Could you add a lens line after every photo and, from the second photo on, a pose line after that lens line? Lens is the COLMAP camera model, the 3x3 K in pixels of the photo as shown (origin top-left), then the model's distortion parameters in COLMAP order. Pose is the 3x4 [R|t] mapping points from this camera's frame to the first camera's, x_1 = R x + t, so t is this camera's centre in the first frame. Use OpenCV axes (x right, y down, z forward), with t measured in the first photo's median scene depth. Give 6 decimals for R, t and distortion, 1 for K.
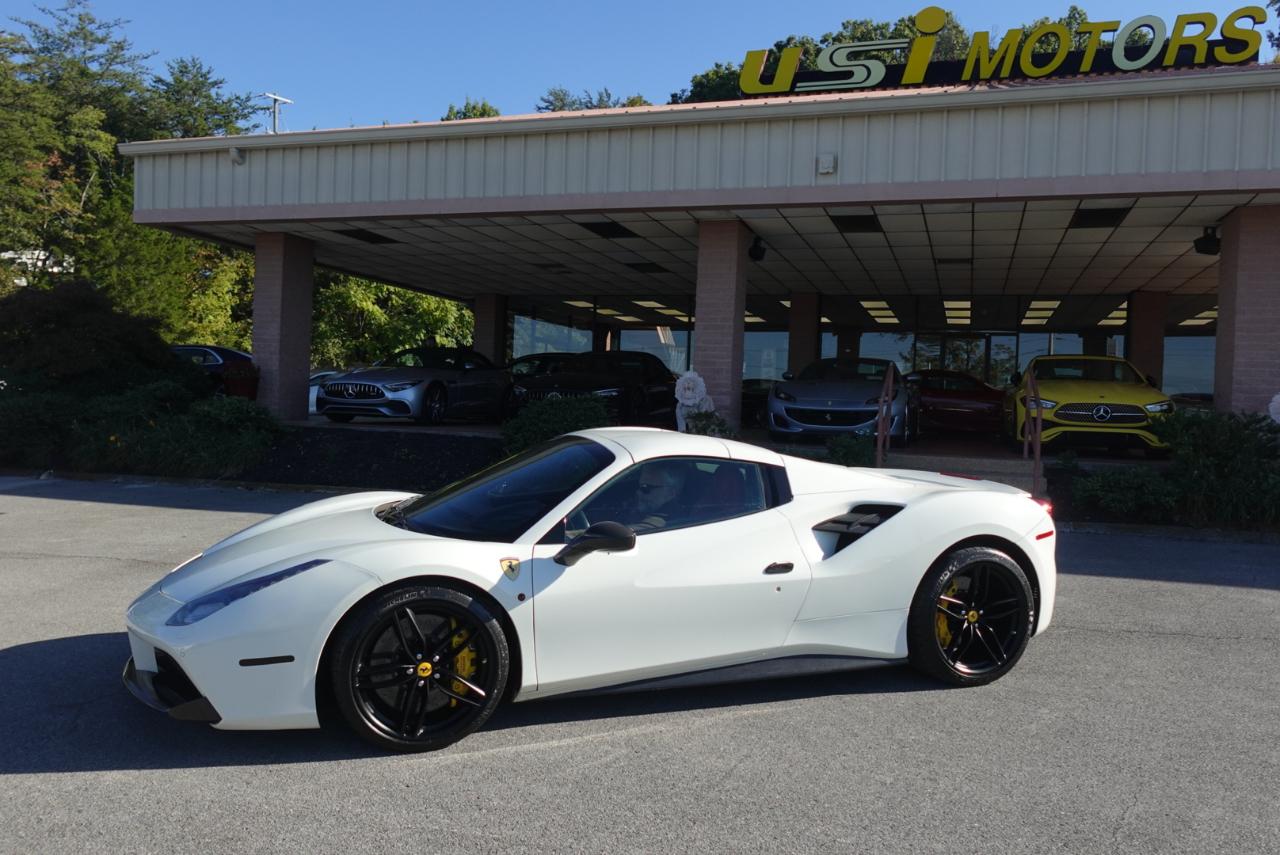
lens RADIAL K [[976.4, 0, 640.5], [0, 976.4, 431.0], [0, 0, 1]] dist [-0.007190, 0.010572]
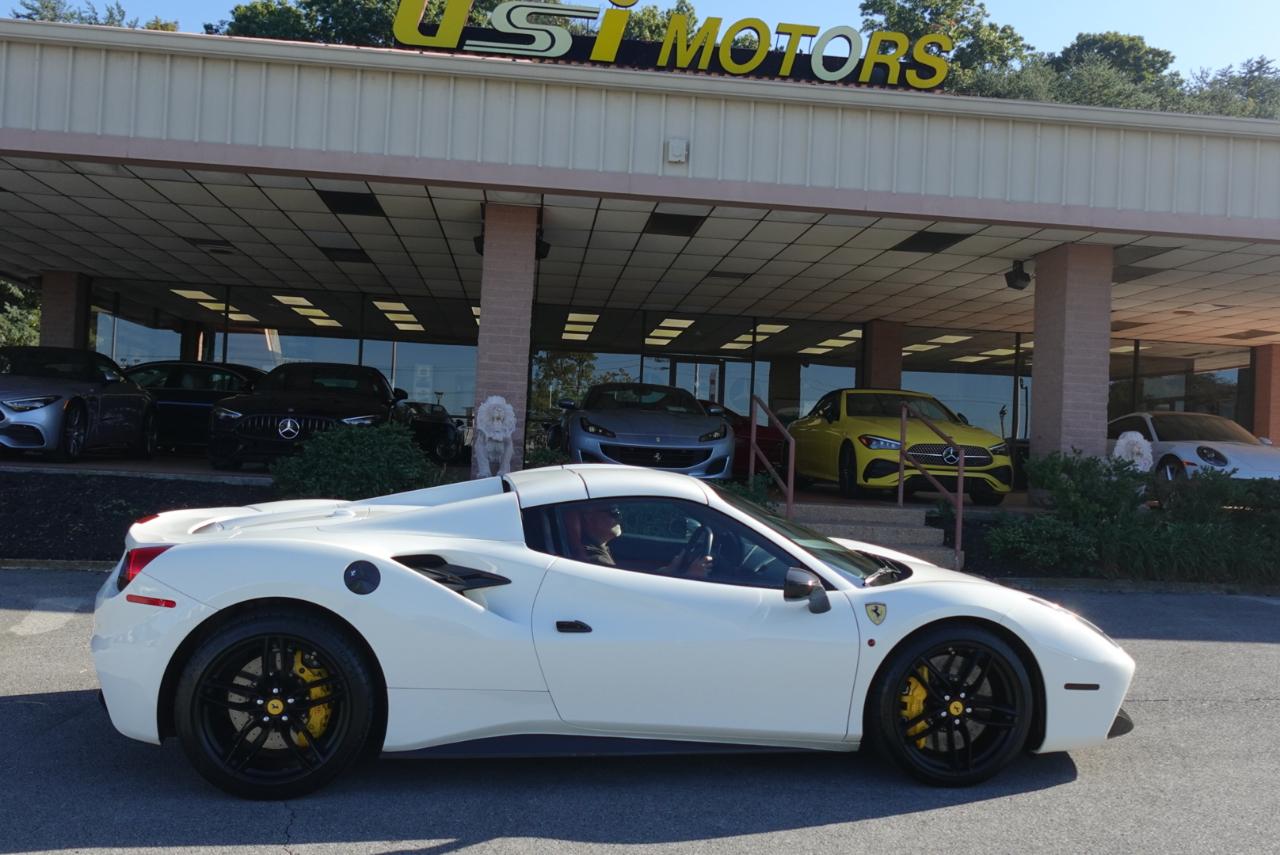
lens RADIAL K [[1189.9, 0, 642.4], [0, 1189.9, 430.2], [0, 0, 1]] dist [-0.004285, 0.000000]
pose [[0.910958, 0.016226, 0.412179, -0.195876], [-0.004986, 0.999586, -0.028329, -0.006675], [-0.412468, 0.023752, 0.910662, 0.077878]]
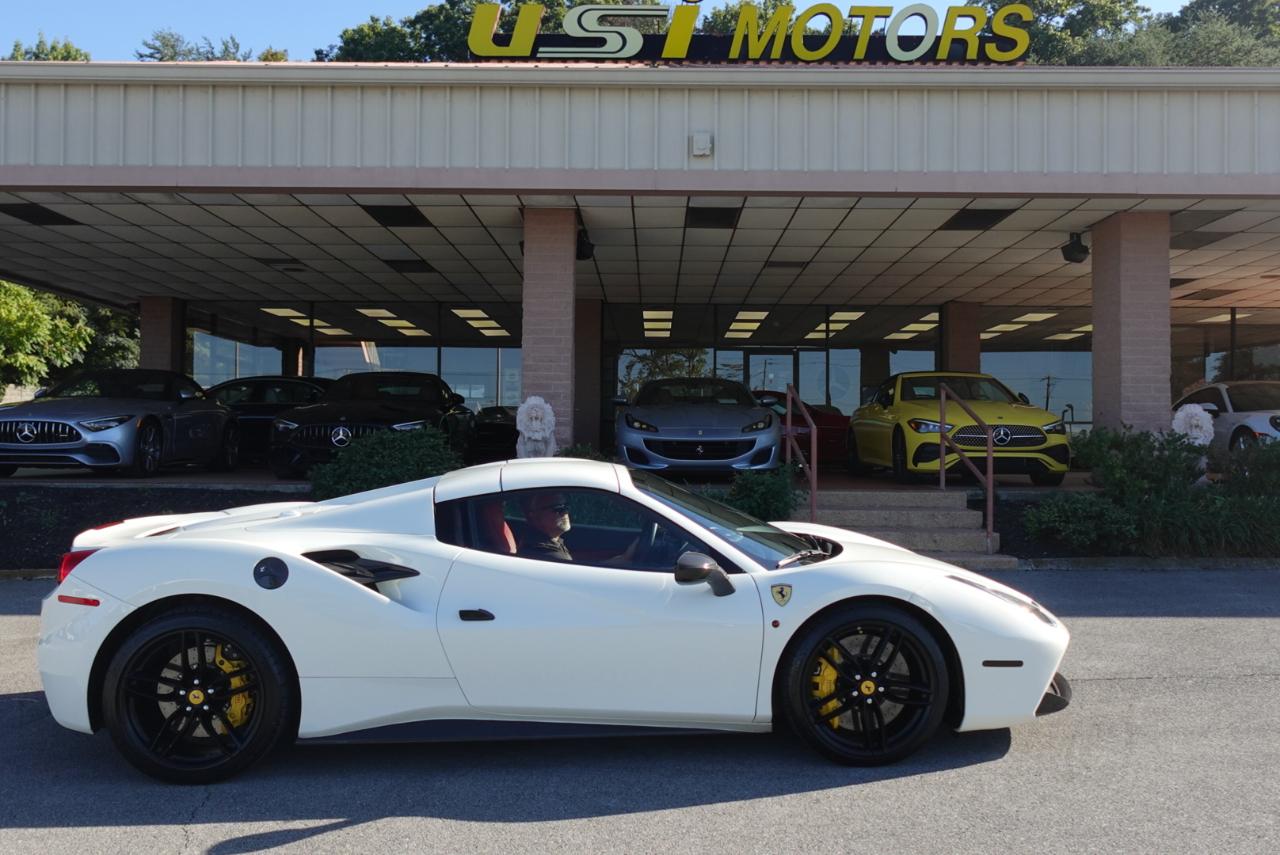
lens RADIAL K [[1189.9, 0, 642.5], [0, 1189.9, 431.8], [0, 0, 1]] dist [-0.004285, 0.000000]
pose [[0.949690, -0.024426, 0.312238, -0.141522], [0.034201, 0.999080, -0.025868, -0.003856], [-0.311319, 0.035245, 0.949652, 0.048811]]
